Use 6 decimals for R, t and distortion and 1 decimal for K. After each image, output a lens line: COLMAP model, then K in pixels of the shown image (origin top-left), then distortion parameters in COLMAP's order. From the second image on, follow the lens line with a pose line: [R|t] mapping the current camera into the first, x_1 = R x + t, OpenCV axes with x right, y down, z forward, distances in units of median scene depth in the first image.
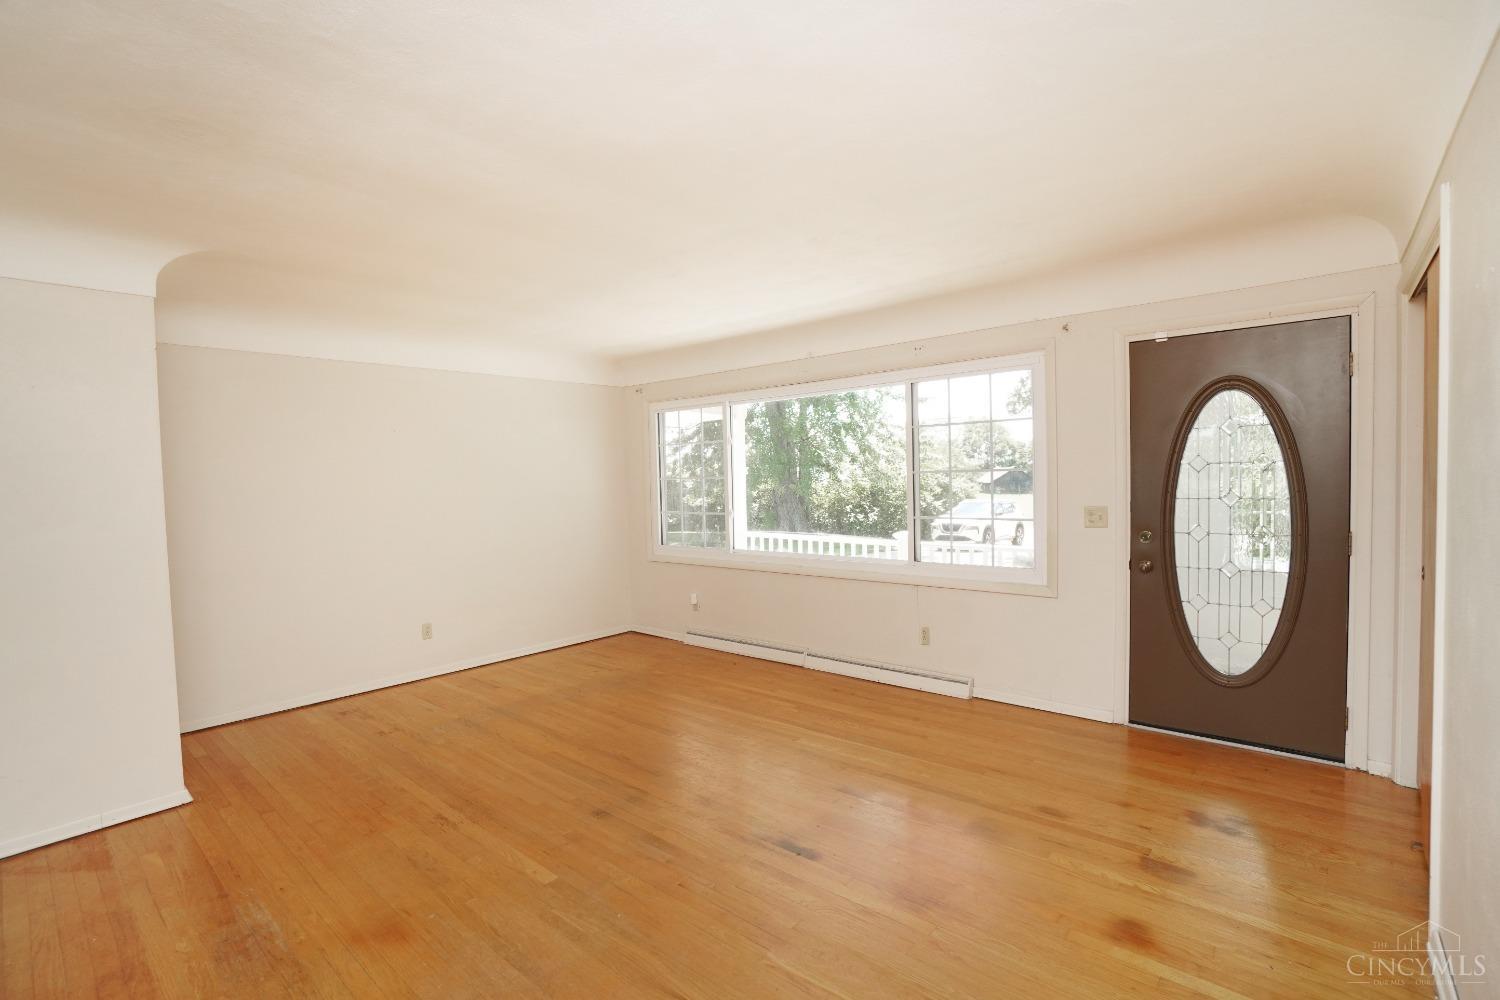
lens RADIAL K [[692.7, 0, 743.0], [0, 692.7, 504.6], [0, 0, 1]] dist [-0.064614, 0.025018]
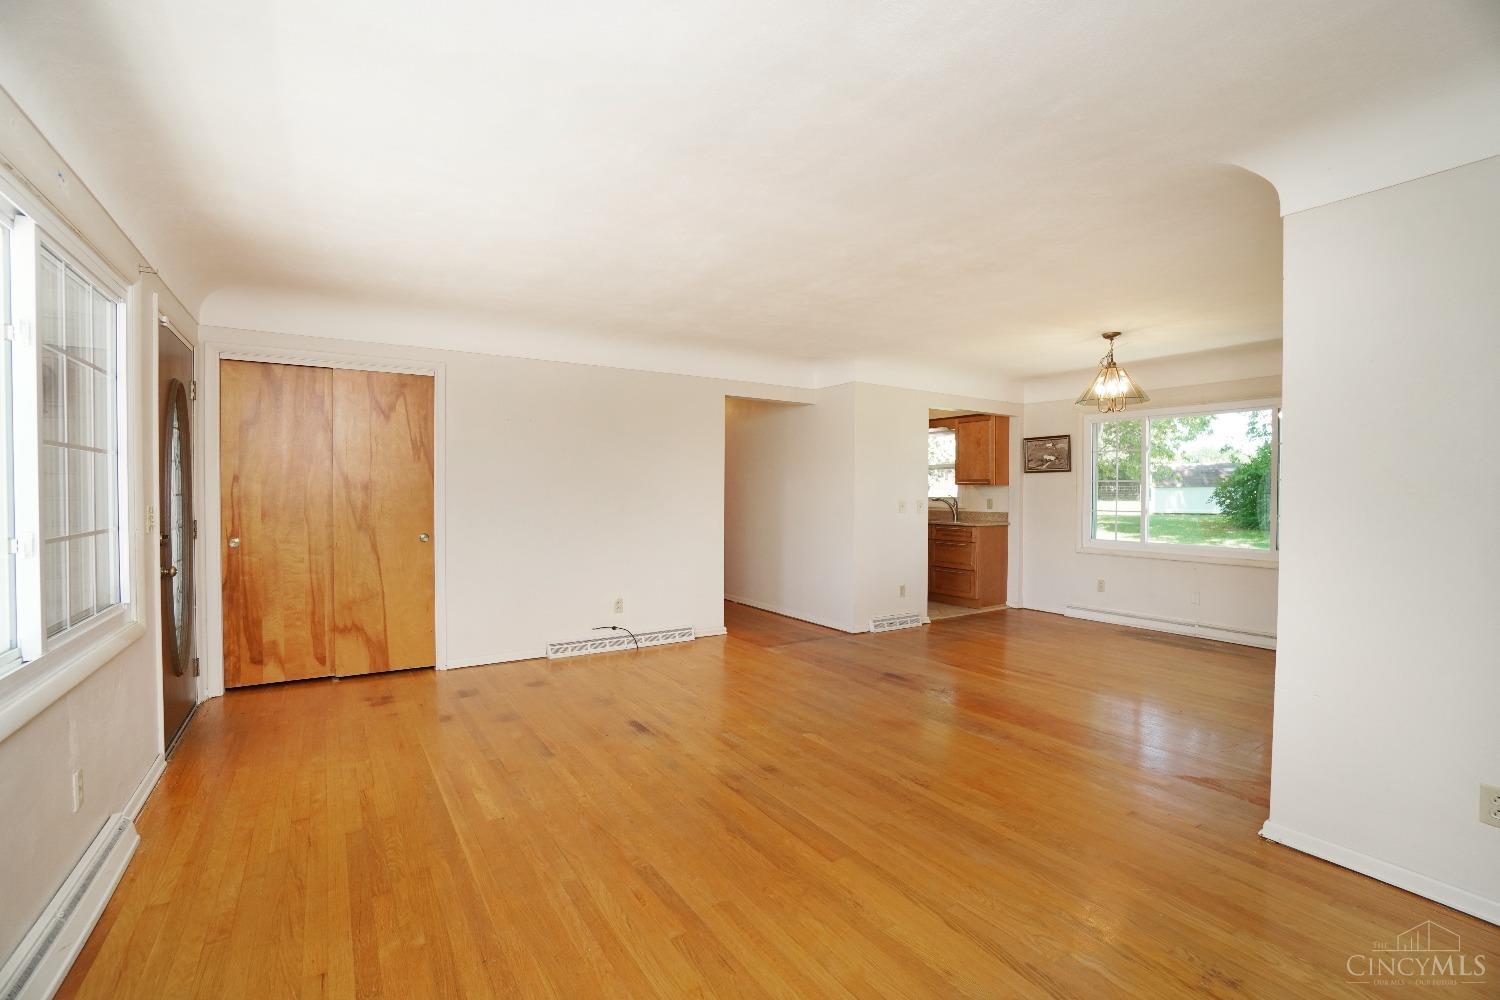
lens RADIAL K [[654.5, 0, 748.5], [0, 654.5, 502.9], [0, 0, 1]] dist [-0.059396, 0.021152]
pose [[-0.963238, 0.019134, 0.267967, -0.340304], [0.032868, 0.998361, 0.046859, -0.011556], [-0.266631, 0.053944, -0.962288, 1.463919]]
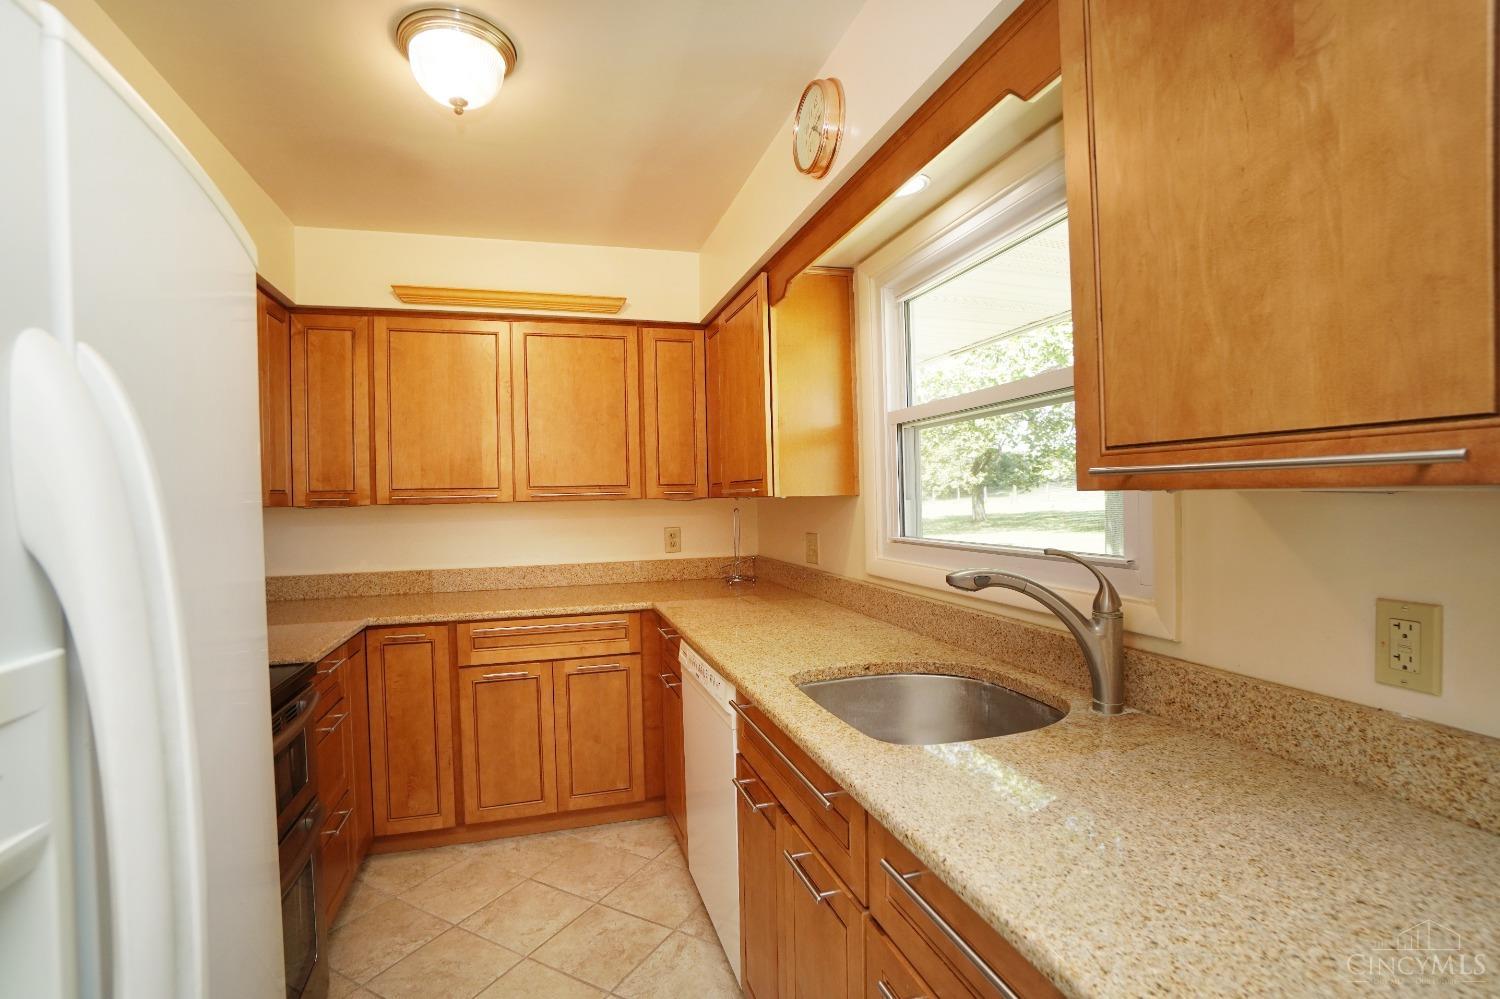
lens RADIAL K [[677.8, 0, 743.5], [0, 677.8, 503.0], [0, 0, 1]] dist [-0.064641, 0.021099]
pose [[-0.849000, 0.039940, 0.526881, -0.441123], [0.066146, 0.997329, 0.030983, 0.036090], [-0.524236, 0.061155, -0.849374, -0.324429]]
